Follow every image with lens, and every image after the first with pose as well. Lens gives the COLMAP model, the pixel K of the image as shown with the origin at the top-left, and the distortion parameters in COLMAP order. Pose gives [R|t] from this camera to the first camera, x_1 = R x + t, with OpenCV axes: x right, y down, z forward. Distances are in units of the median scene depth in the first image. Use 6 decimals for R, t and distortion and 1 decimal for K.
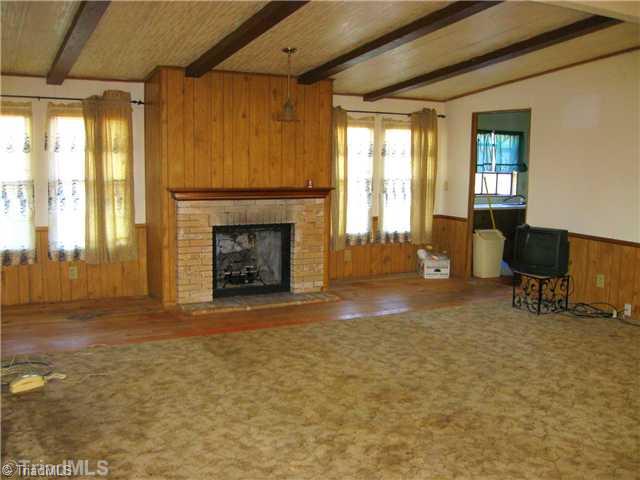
lens RADIAL K [[668.6, 0, 321.6], [0, 668.6, 236.3], [0, 0, 1]] dist [-0.099404, 0.000000]
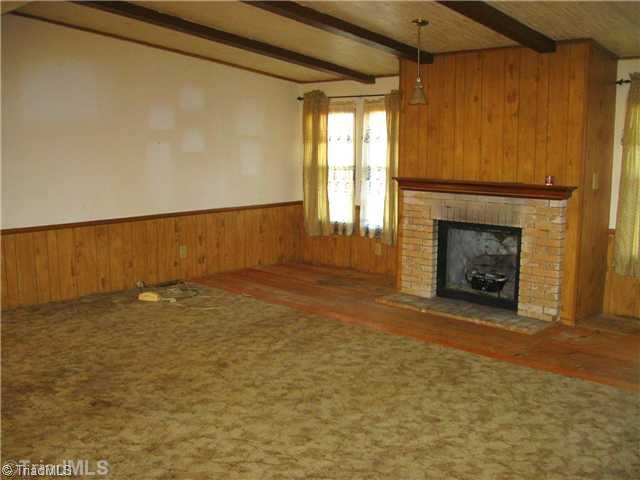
lens RADIAL K [[668.6, 0, 322.8], [0, 668.6, 237.0], [0, 0, 1]] dist [-0.099404, 0.000000]
pose [[0.287844, 0.116529, -0.950561, 0.681010], [-0.110061, 0.990018, 0.088038, -0.055616], [0.951332, 0.079278, 0.297796, 0.562676]]
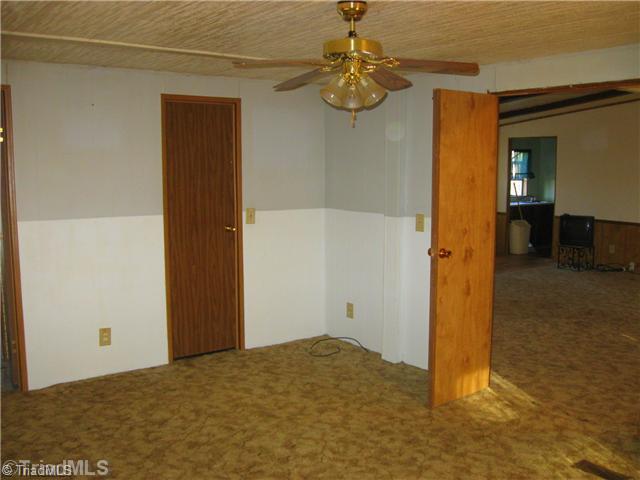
lens RADIAL K [[668.6, 0, 320.2], [0, 668.6, 243.0], [0, 0, 1]] dist [-0.099404, 0.000000]
pose [[0.989187, -0.035521, 0.142293, -0.484813], [0.035080, 0.999369, 0.005608, 0.020533], [-0.142402, -0.000555, 0.989809, -0.445473]]
